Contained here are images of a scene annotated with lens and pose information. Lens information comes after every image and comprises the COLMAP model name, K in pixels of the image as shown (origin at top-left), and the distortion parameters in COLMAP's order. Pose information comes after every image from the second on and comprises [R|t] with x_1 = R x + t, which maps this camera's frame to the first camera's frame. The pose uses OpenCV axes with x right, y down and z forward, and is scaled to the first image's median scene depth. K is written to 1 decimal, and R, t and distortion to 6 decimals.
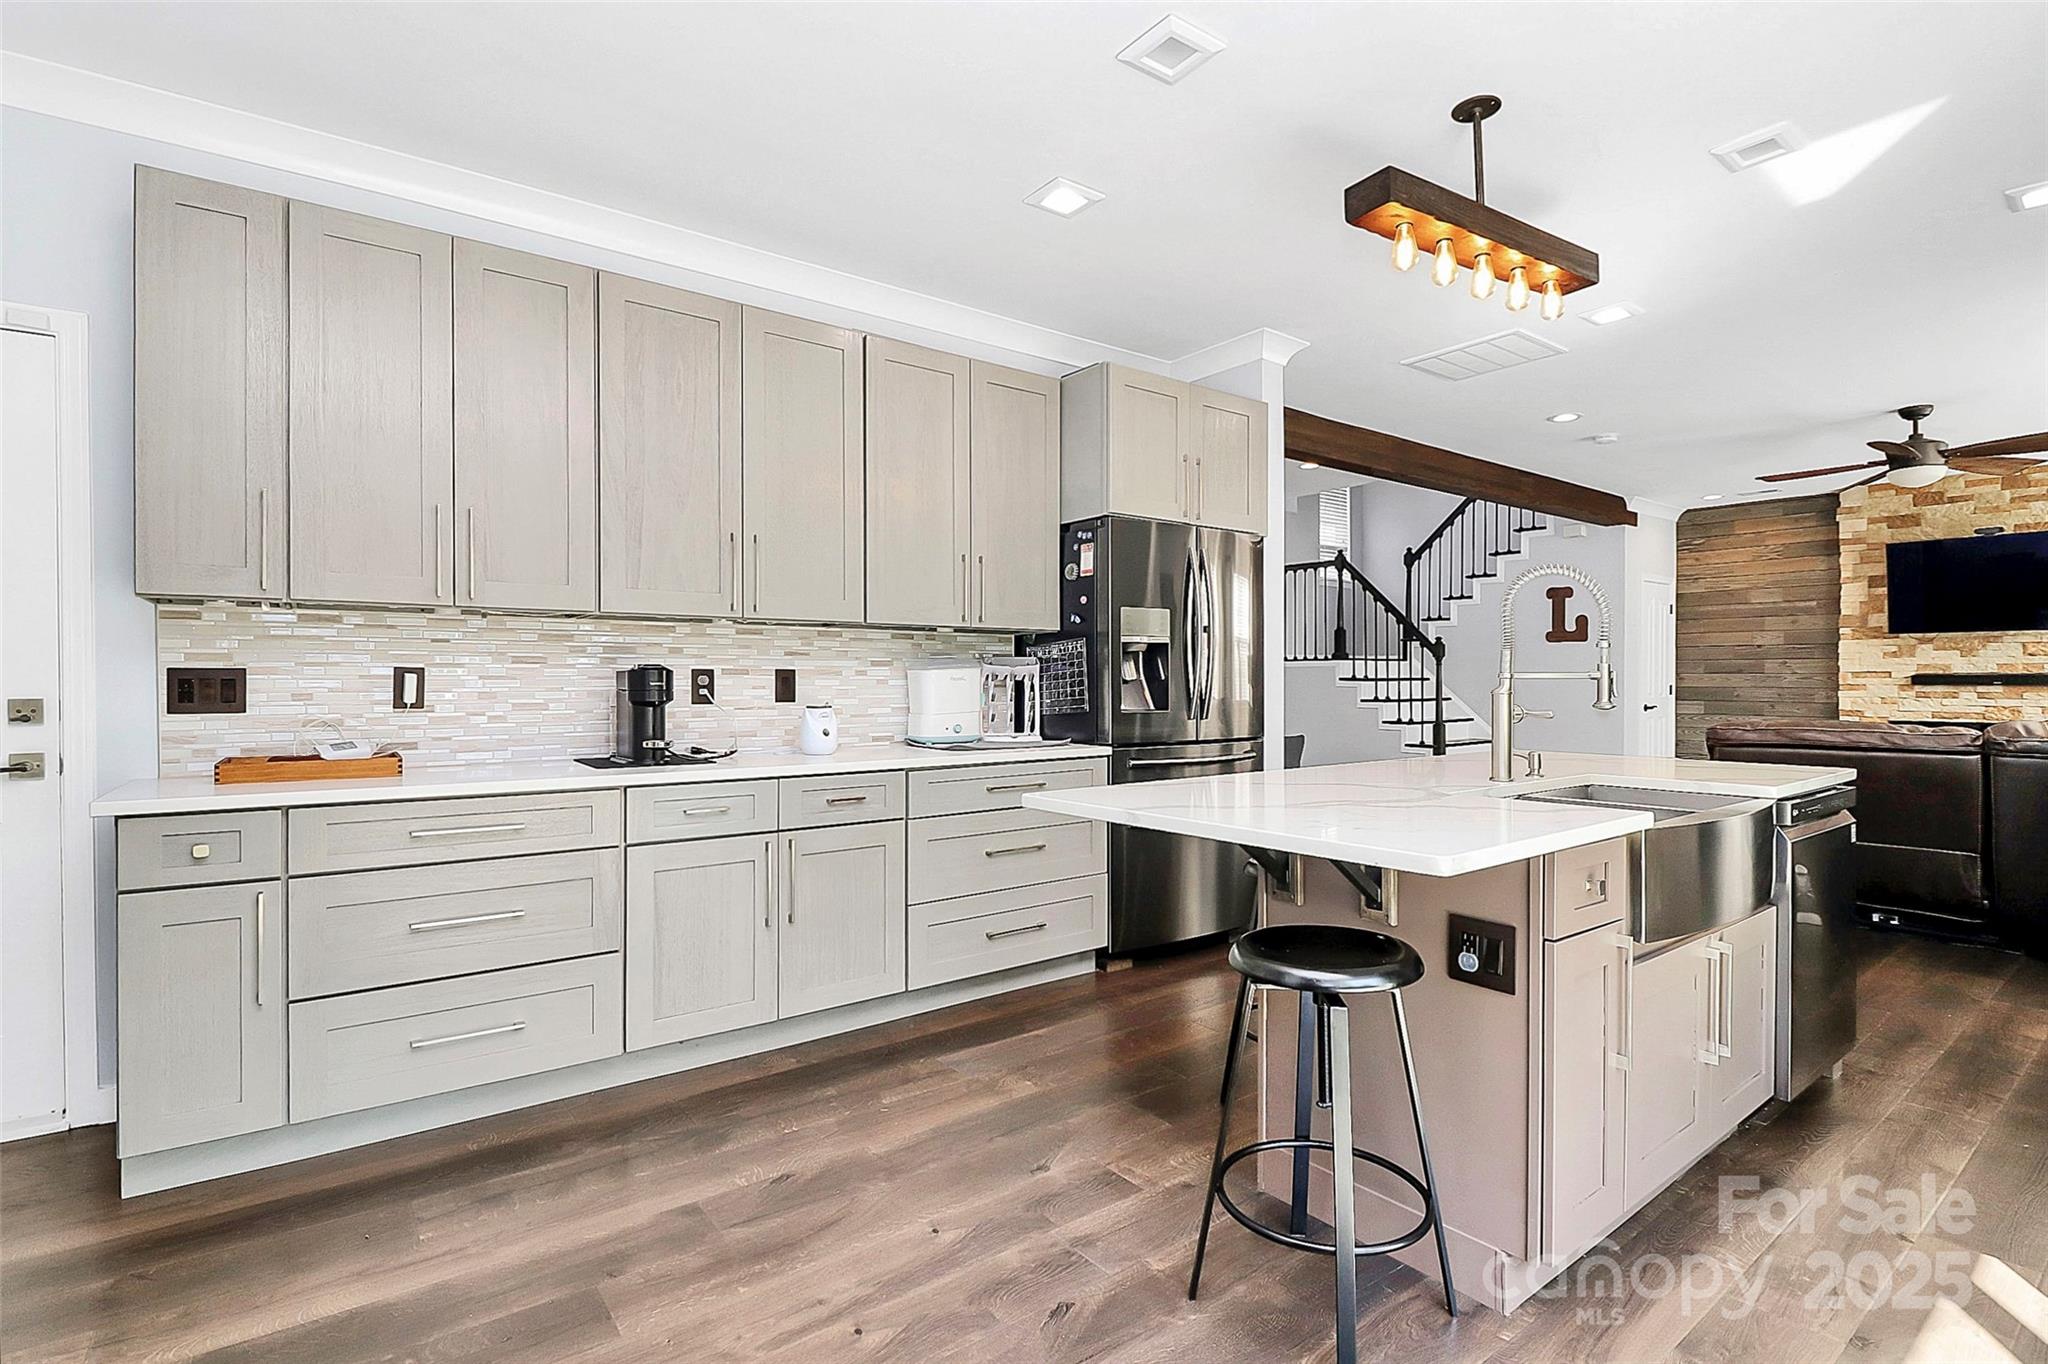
lens RADIAL K [[973.2, 0, 1044.4], [0, 973.2, 683.4], [0, 0, 1]] dist [0.002229, -0.008910]
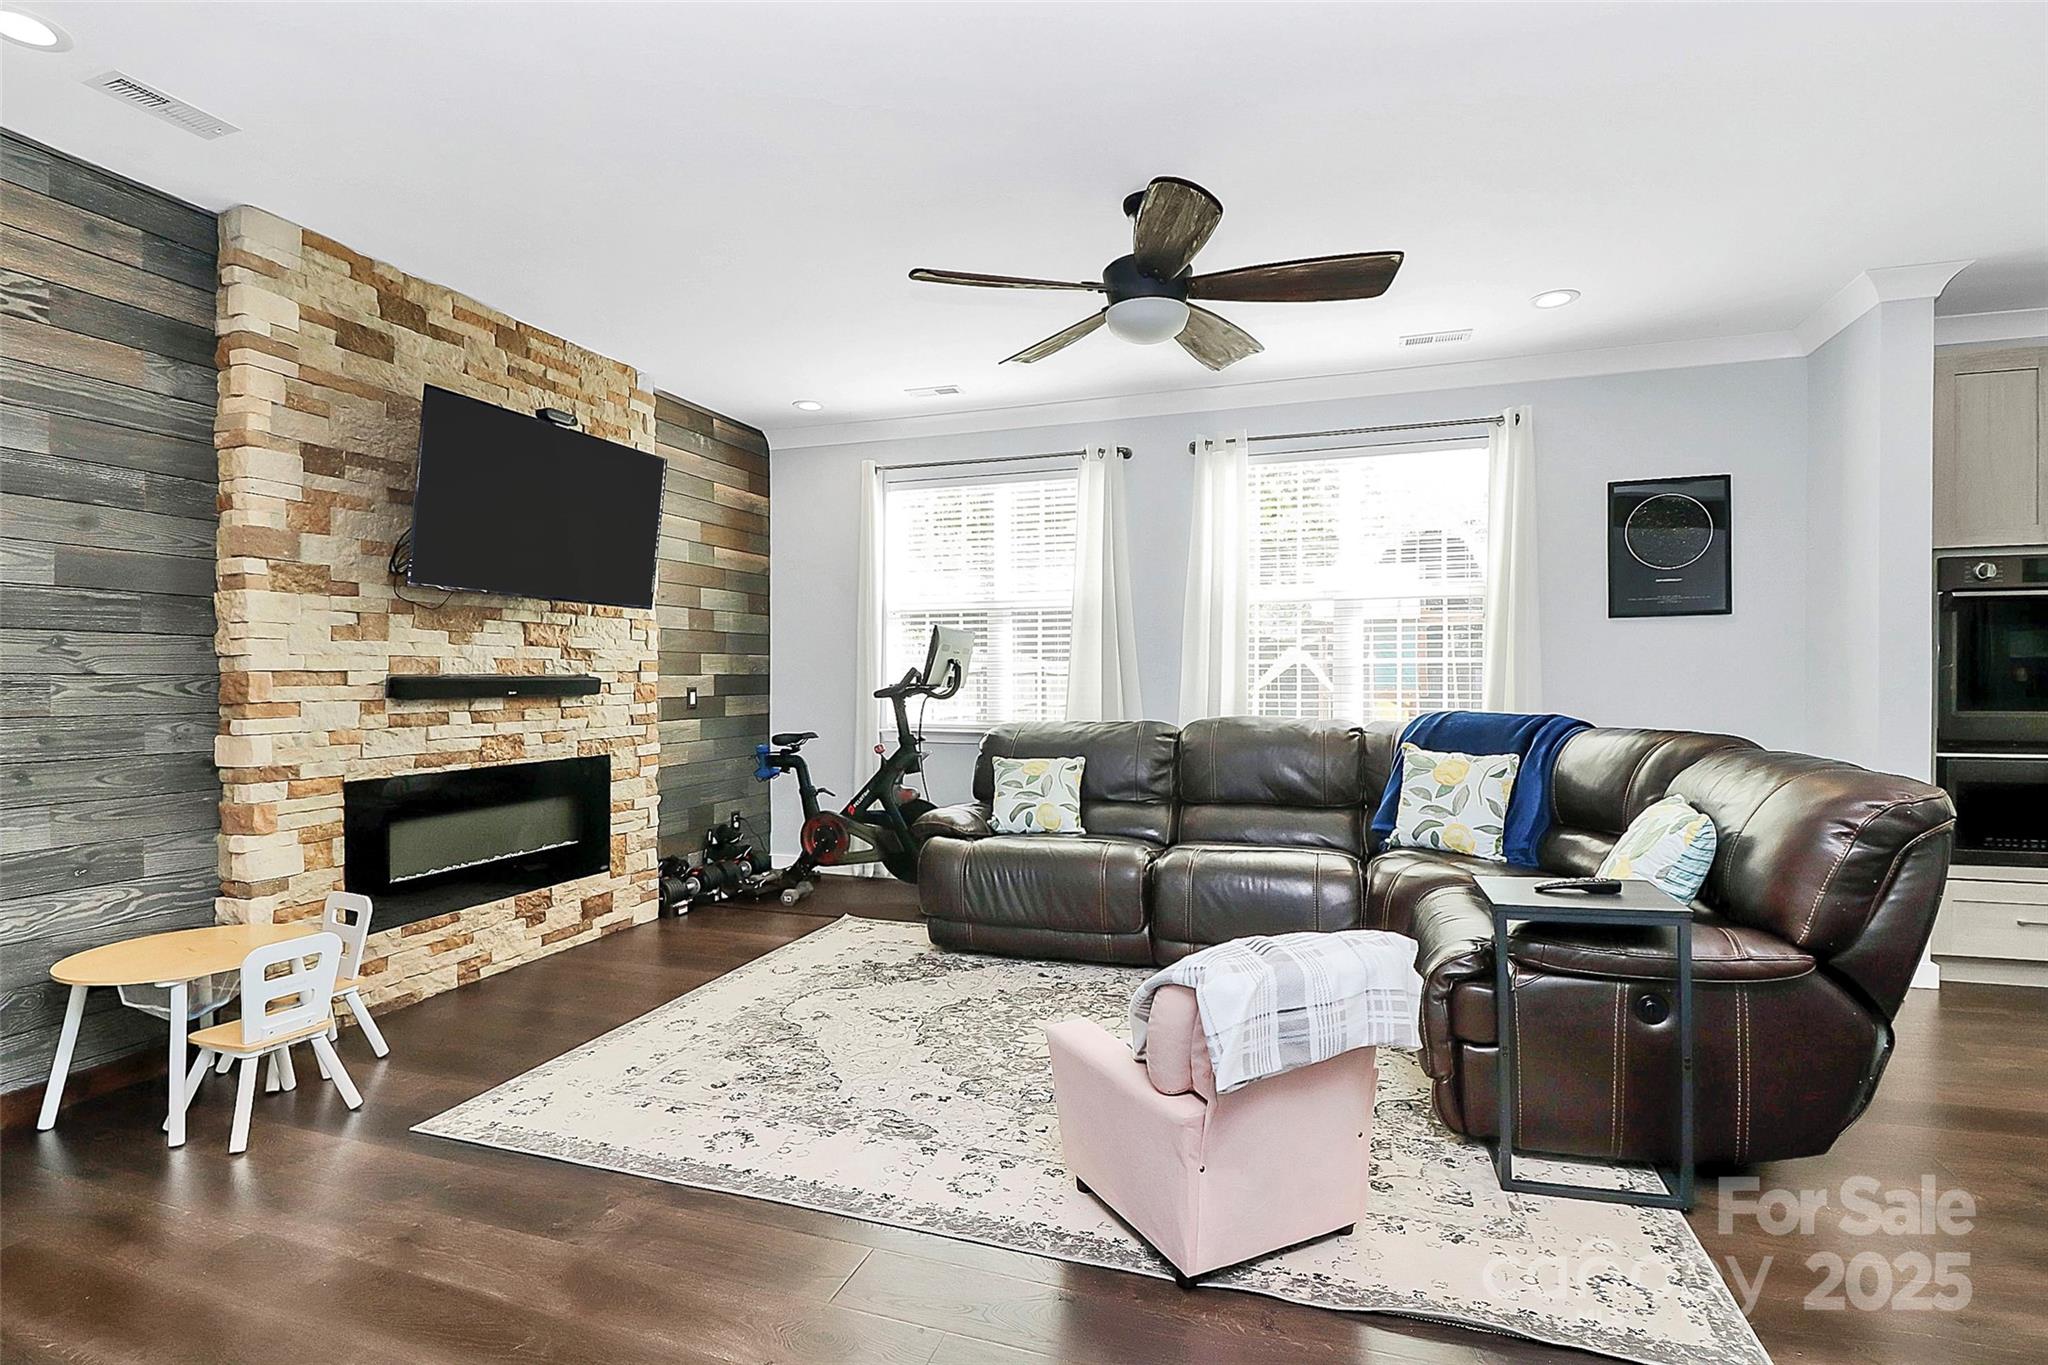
lens RADIAL K [[973.2, 0, 1029.1], [0, 973.2, 675.9], [0, 0, 1]] dist [0.002229, -0.008910]
pose [[-0.547581, 0.004128, 0.836742, 0.322599], [0.007654, 0.999971, 0.000076, -0.007494], [-0.836717, 0.006447, -0.547597, 0.951989]]
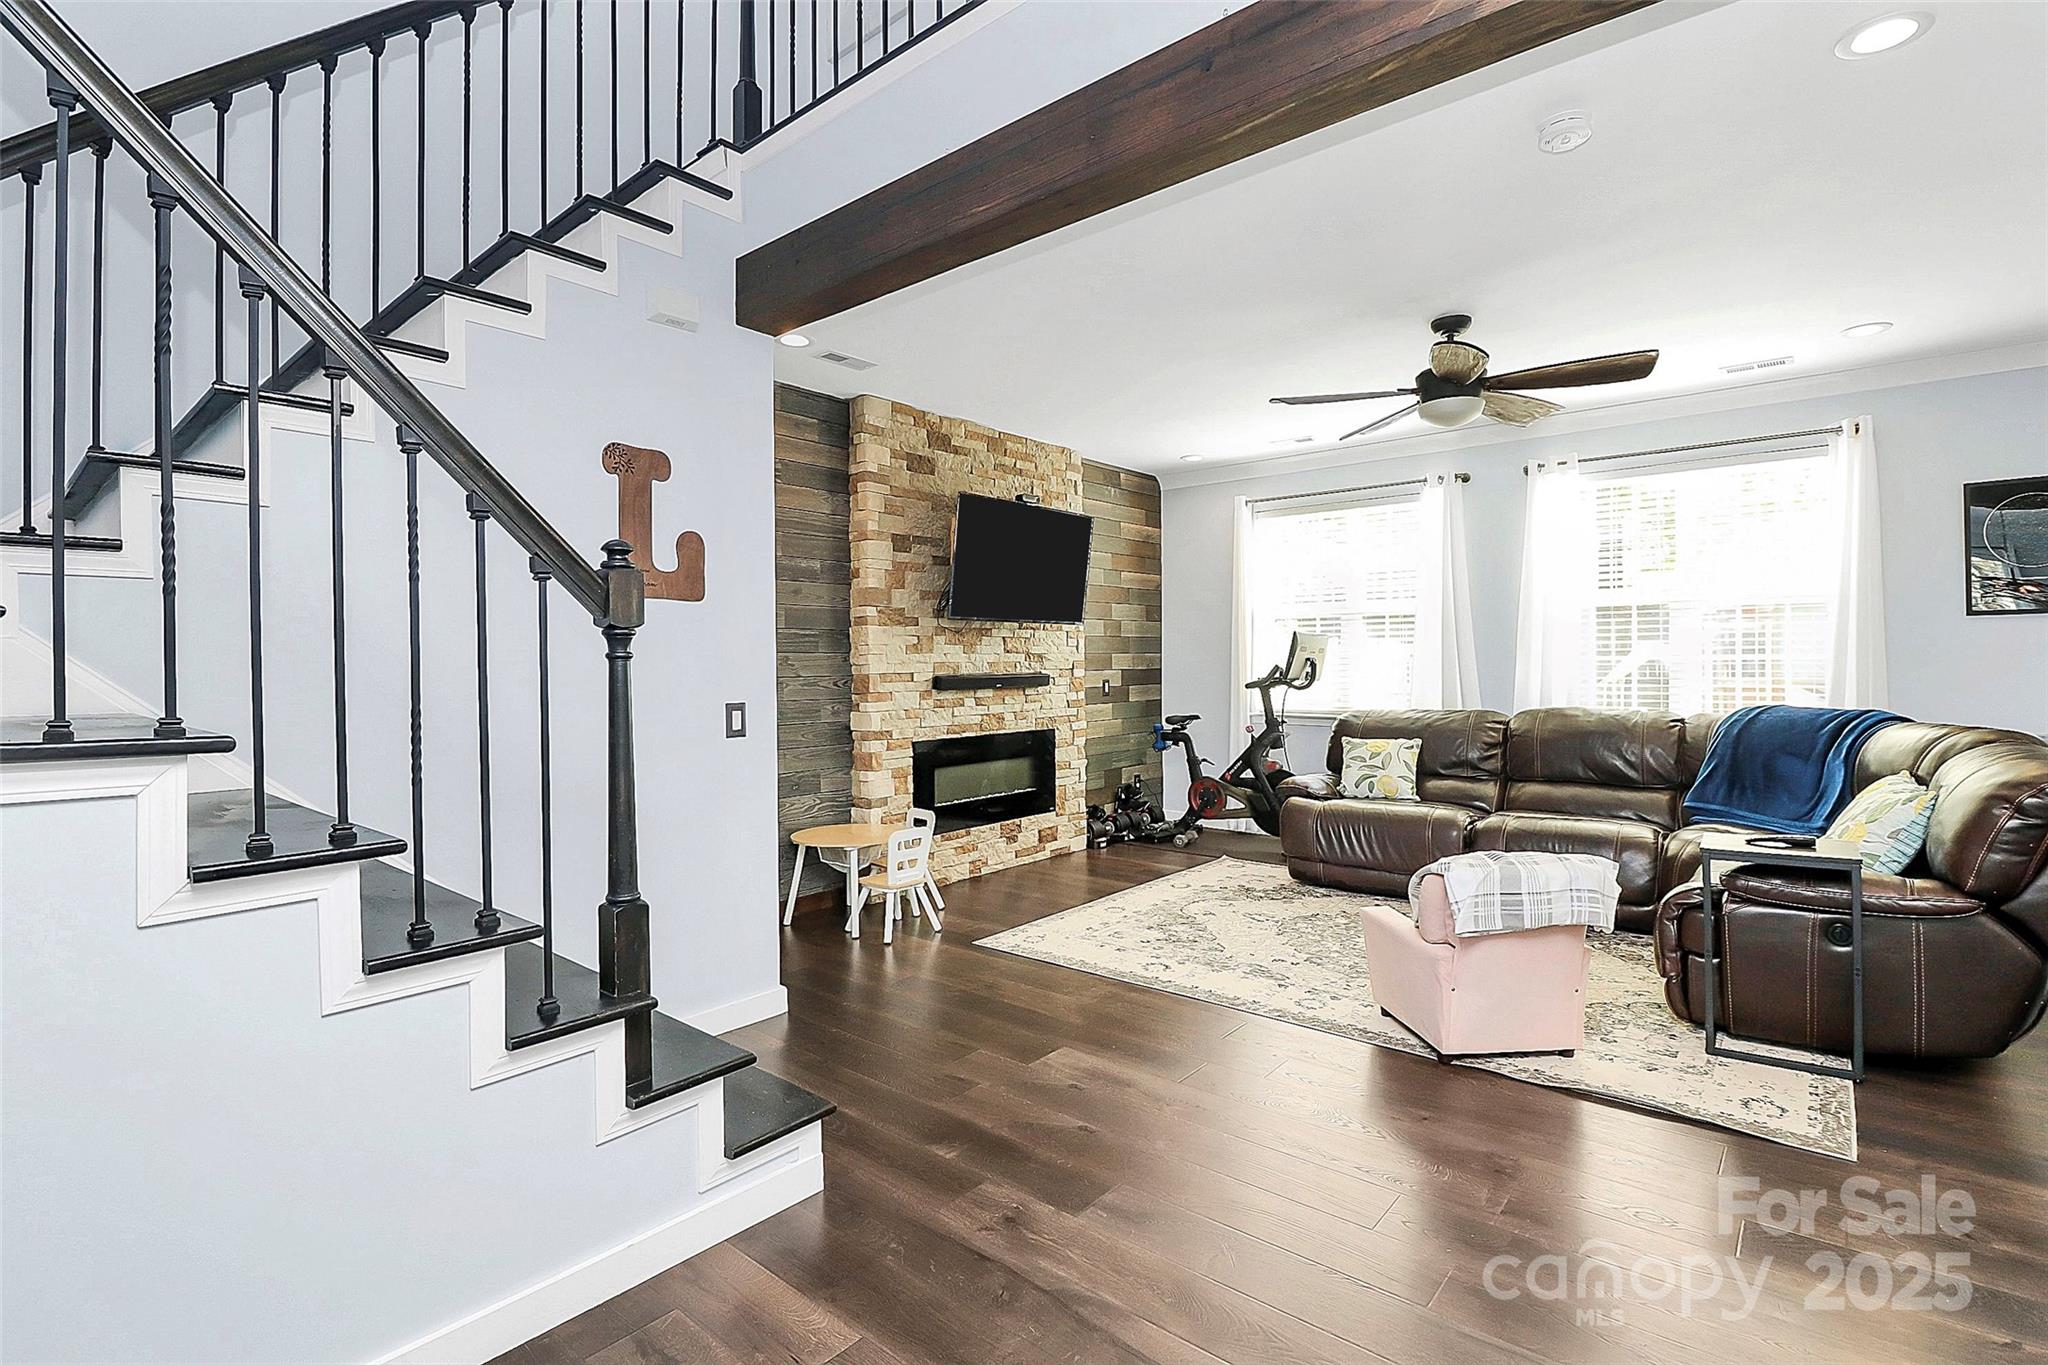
lens RADIAL K [[973.2, 0, 1027.5], [0, 973.2, 664.5], [0, 0, 1]] dist [0.002229, -0.008910]
pose [[-0.200488, 0.000040, 0.979696, 0.154169], [0.012596, 0.999917, 0.002537, -0.018149], [-0.979615, 0.012848, -0.200472, 1.027947]]
